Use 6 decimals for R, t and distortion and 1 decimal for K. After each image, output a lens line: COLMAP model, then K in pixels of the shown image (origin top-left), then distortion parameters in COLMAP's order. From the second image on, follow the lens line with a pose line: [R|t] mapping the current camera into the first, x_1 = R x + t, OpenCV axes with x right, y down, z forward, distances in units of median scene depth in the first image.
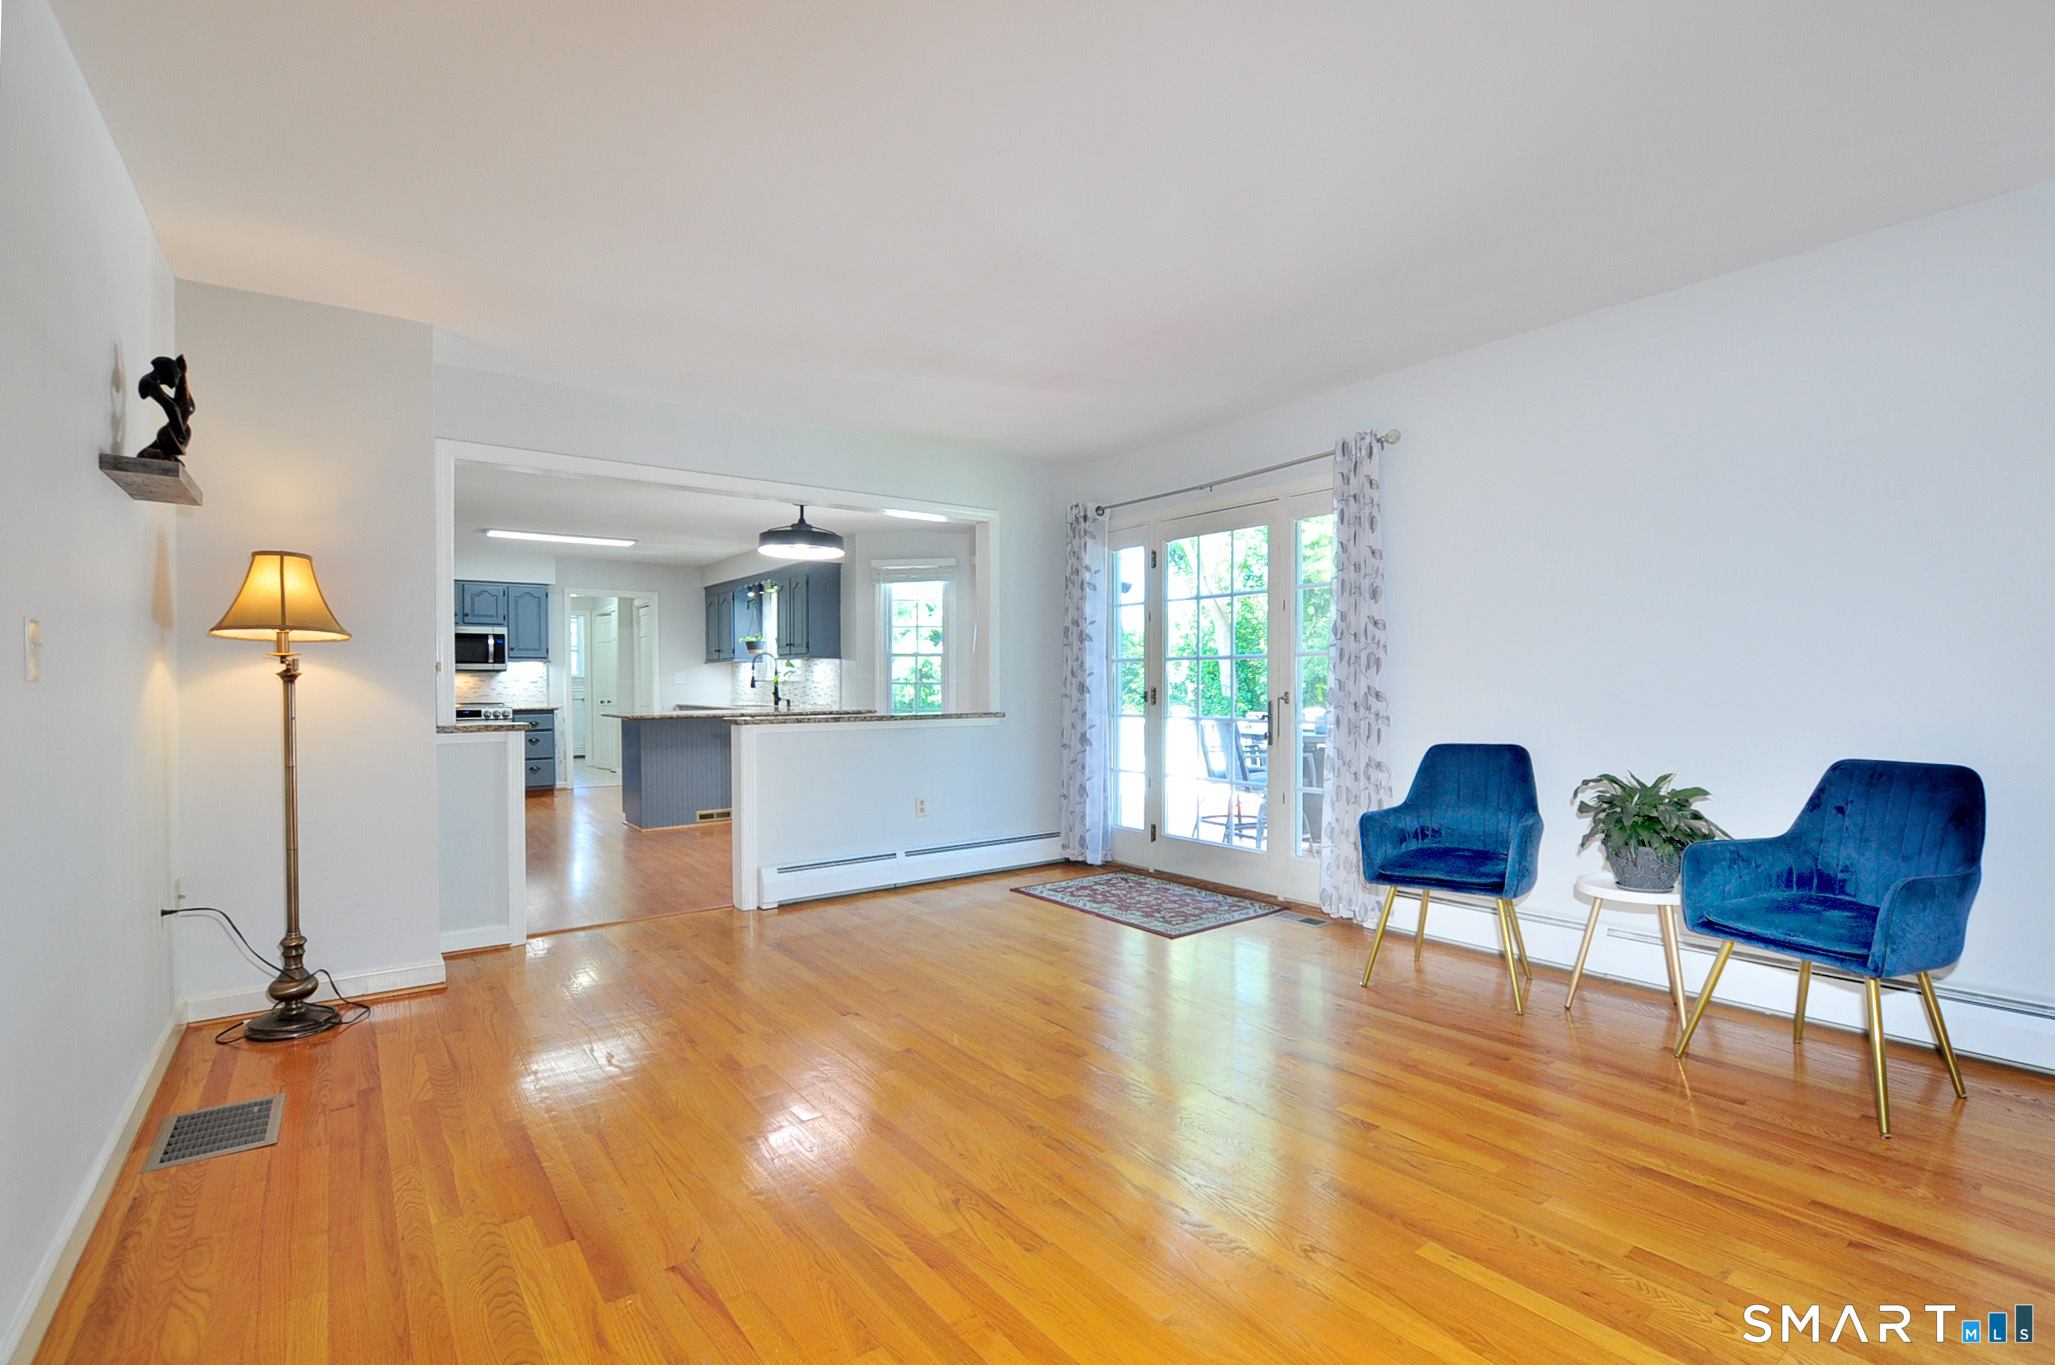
lens RADIAL K [[944.0, 0, 1031.9], [0, 944.0, 691.0], [0, 0, 1]] dist [-0.027838, -0.000101]
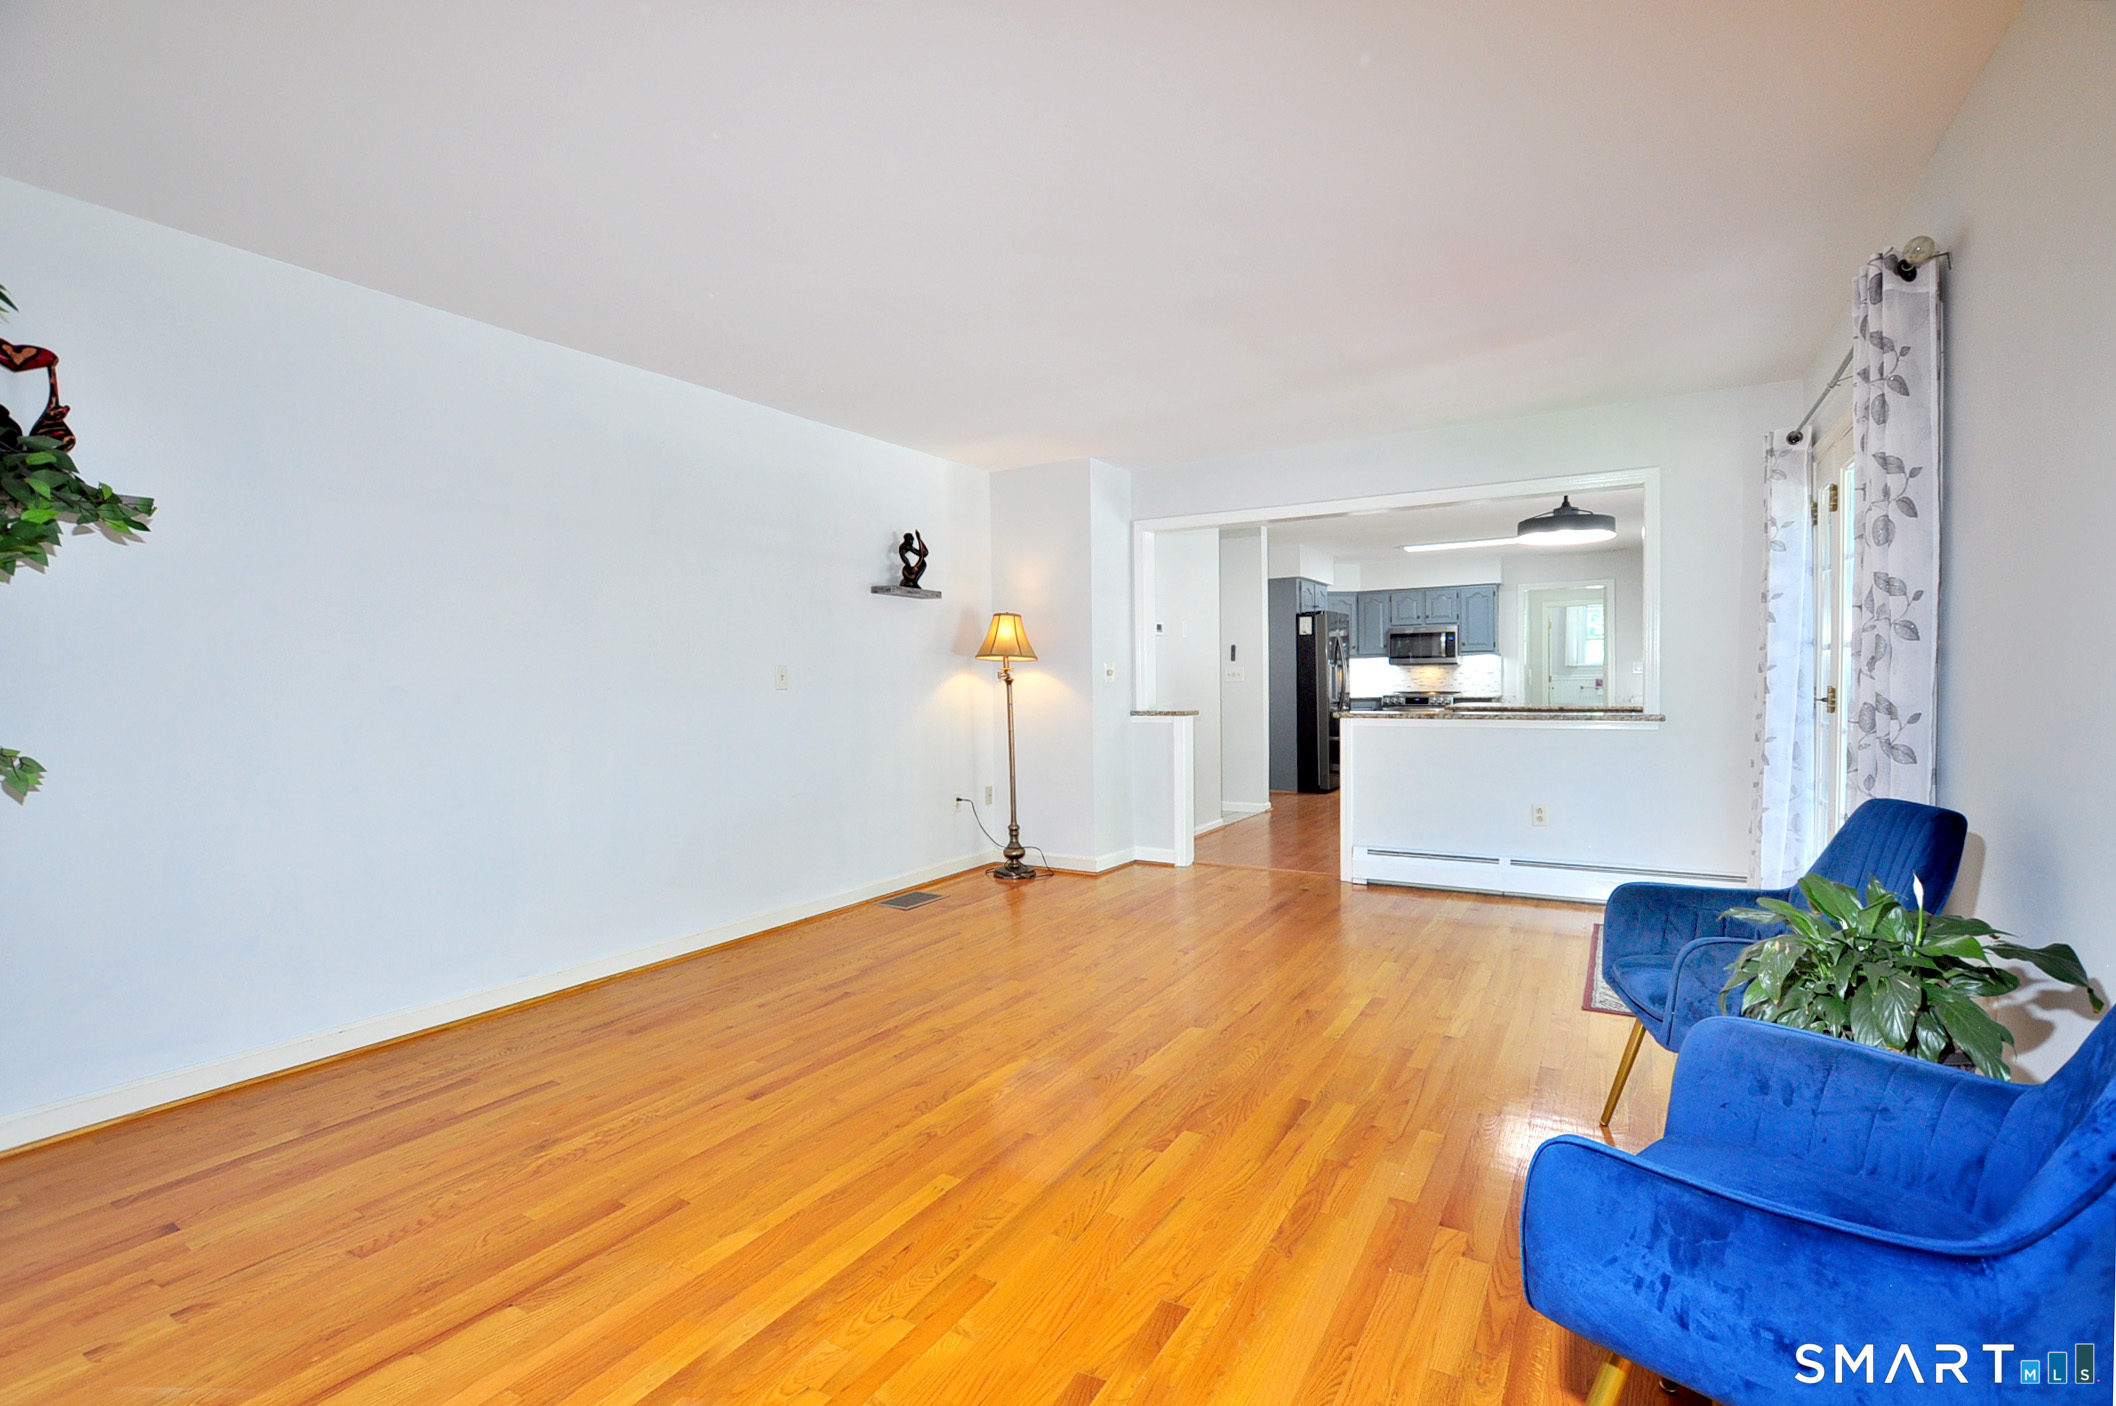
lens RADIAL K [[923.6, 0, 1067.5], [0, 923.6, 712.1], [0, 0, 1]] dist [-0.027603, 0.000113]
pose [[0.376208, 0.032897, -0.925951, 0.545412], [0.005884, 0.999265, 0.037892, -0.014137], [0.926517, -0.019704, 0.375737, 0.250186]]
